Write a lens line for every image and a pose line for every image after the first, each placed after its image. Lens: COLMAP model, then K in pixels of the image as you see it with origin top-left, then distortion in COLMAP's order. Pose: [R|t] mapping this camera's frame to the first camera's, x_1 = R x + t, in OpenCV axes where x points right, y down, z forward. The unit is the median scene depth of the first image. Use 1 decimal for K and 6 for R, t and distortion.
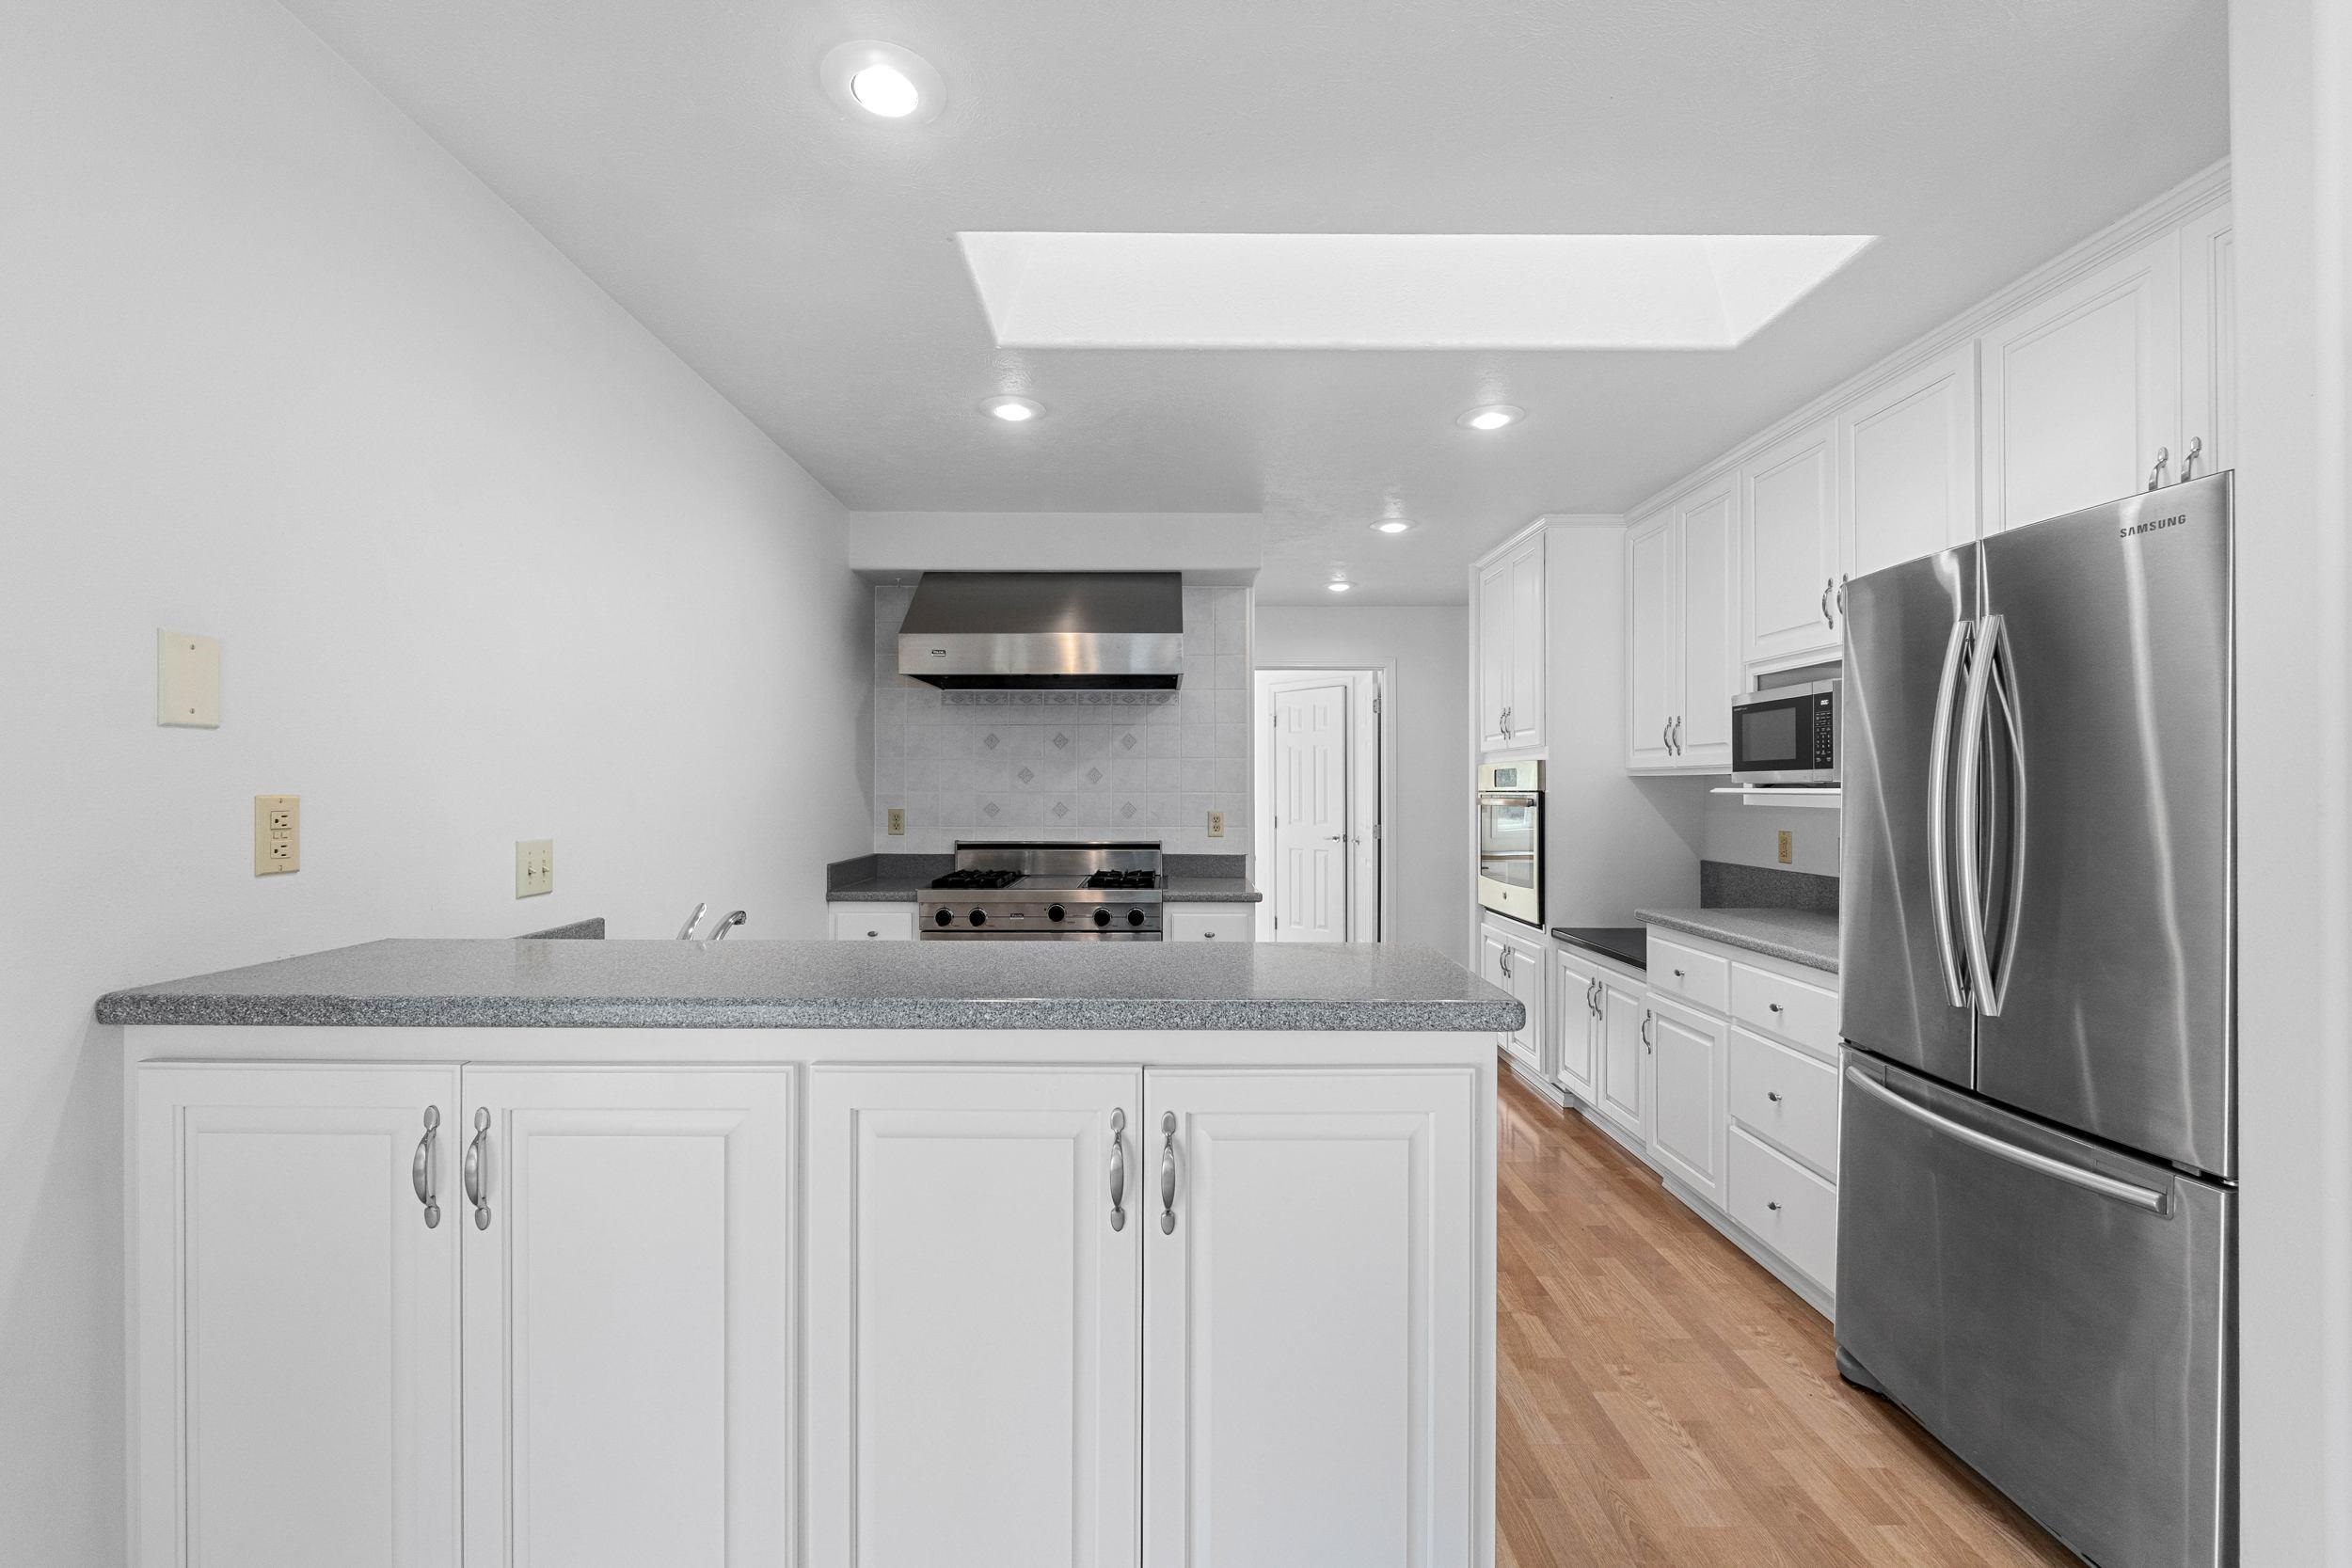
lens RADIAL K [[1003.7, 0, 1174.8], [0, 1003.7, 776.1], [0, 0, 1]] dist [-0.003472, -0.001852]
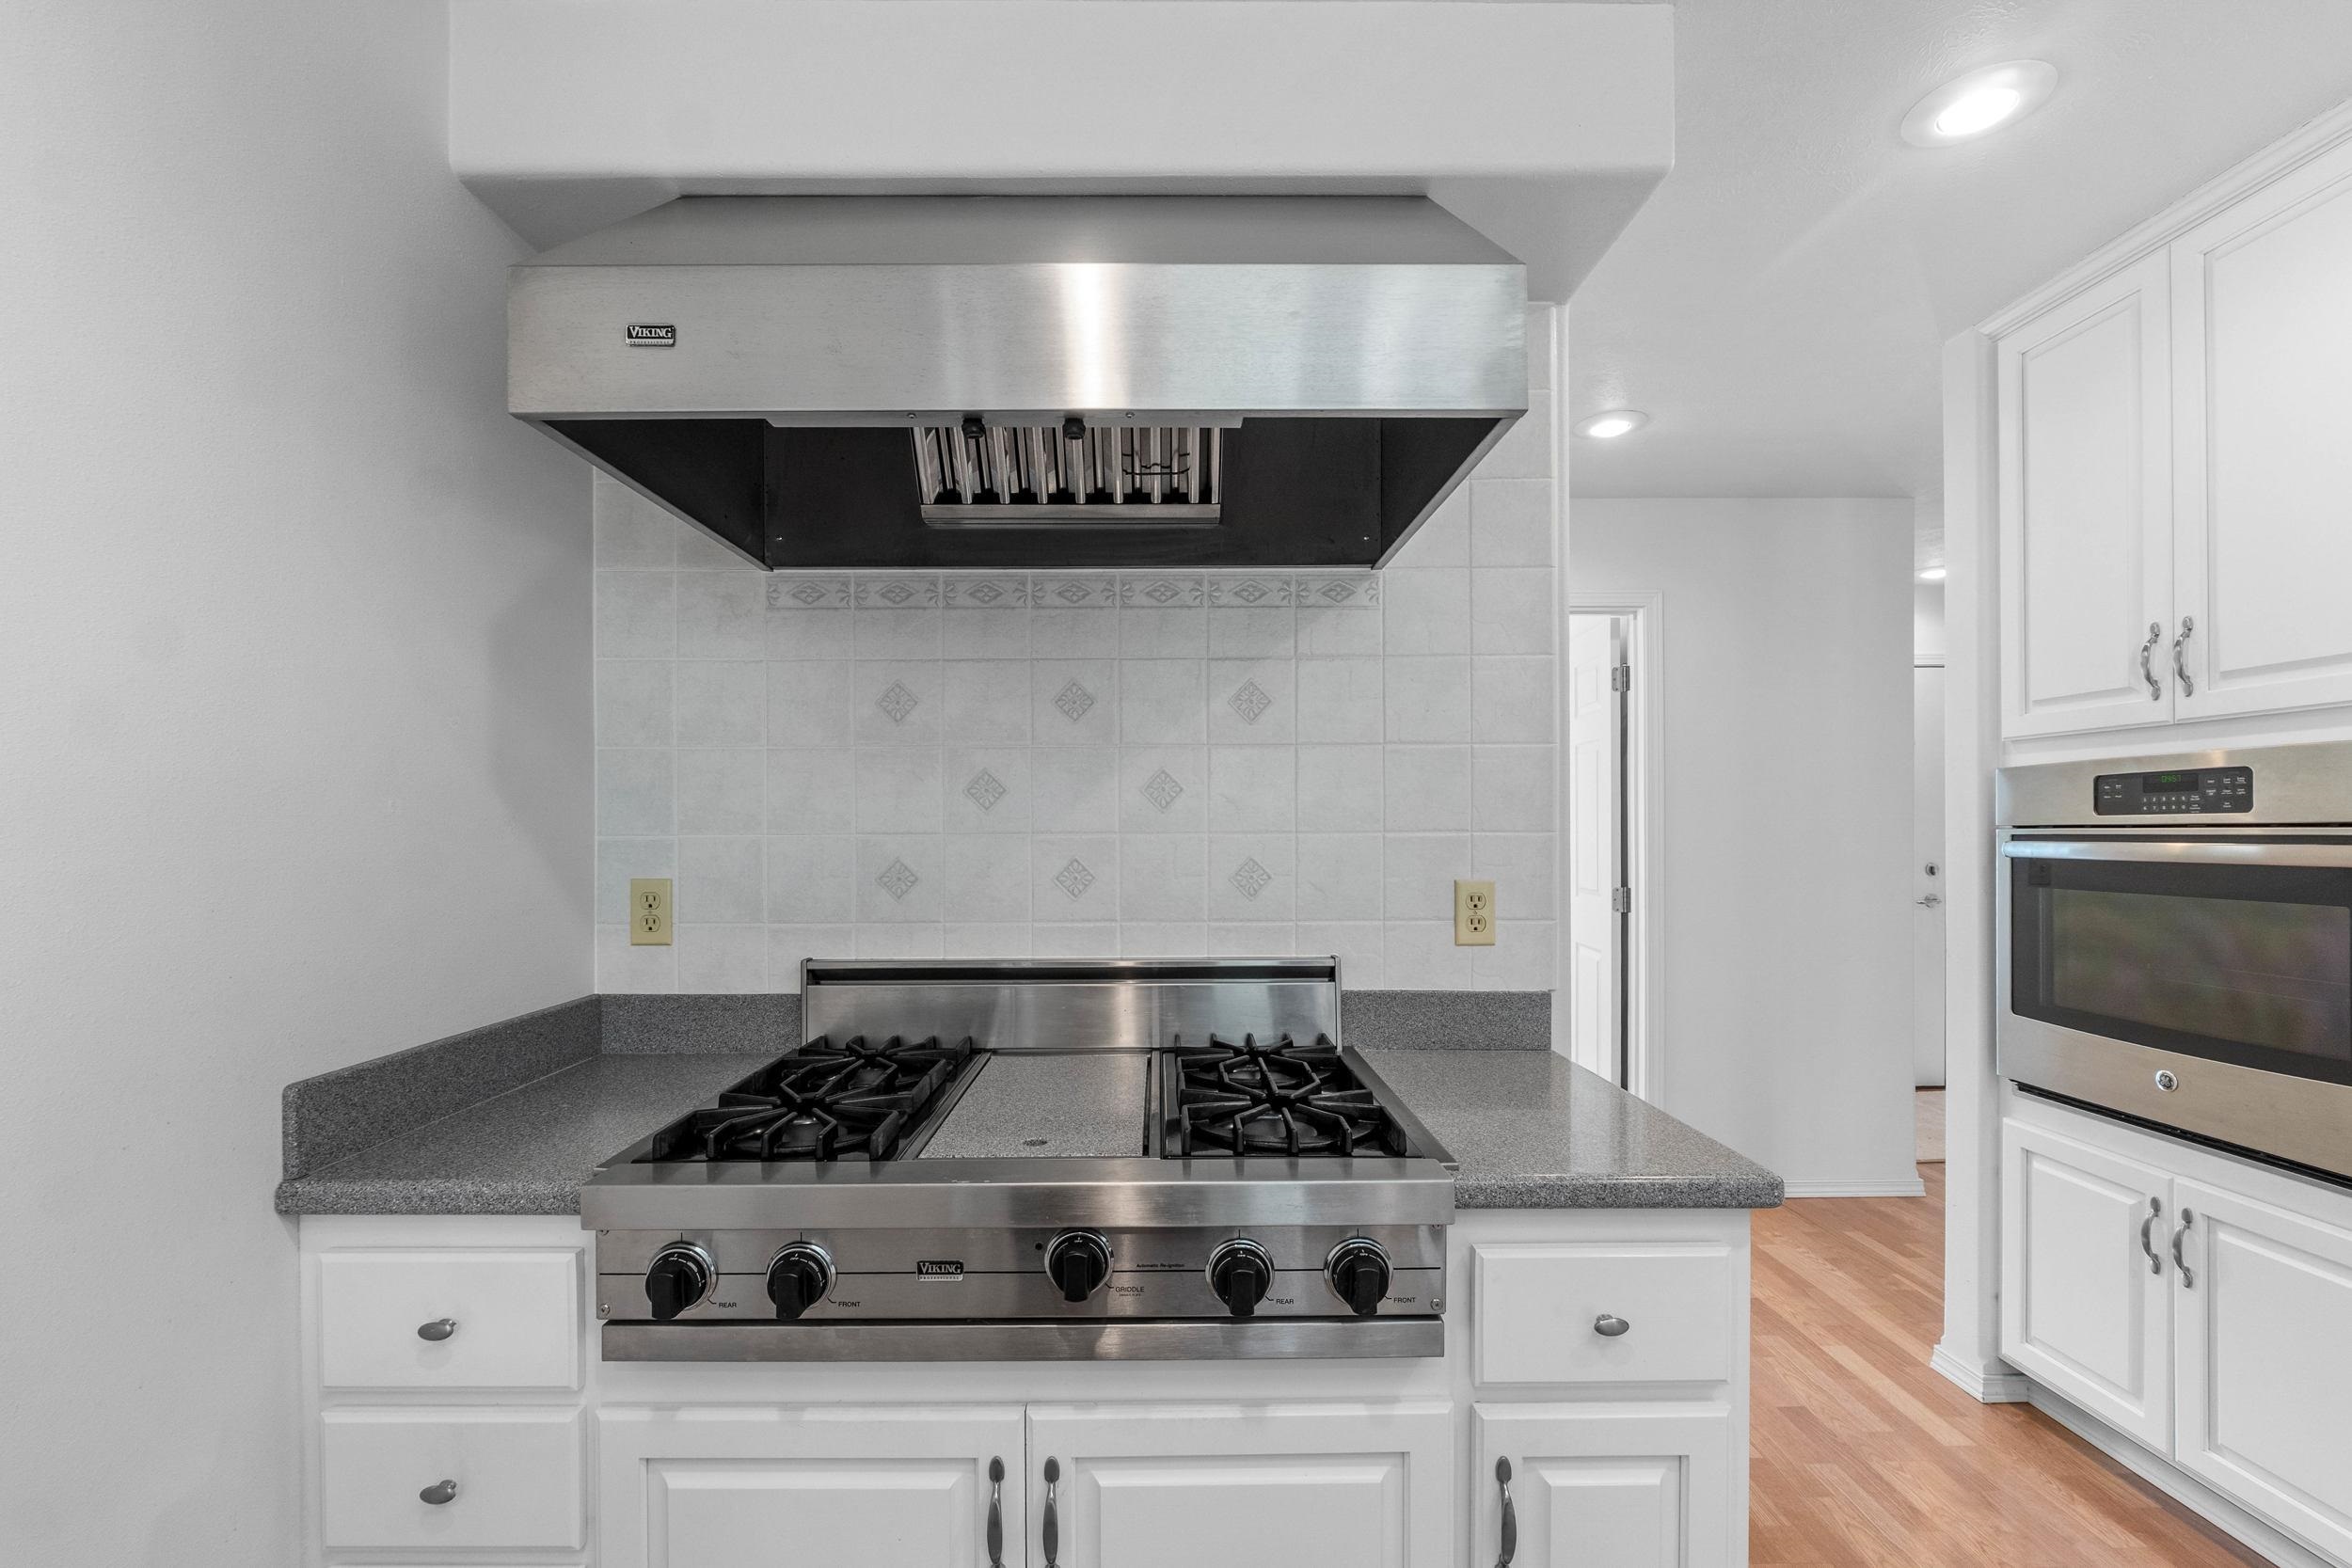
lens RADIAL K [[1003.7, 0, 1172.4], [0, 1003.7, 809.6], [0, 0, 1]] dist [-0.003472, -0.001852]
pose [[0.999986, -0.004413, 0.003048, -0.078029], [0.004424, 0.999983, -0.003697, 0.008597], [-0.003032, 0.003710, 0.999989, 0.613956]]
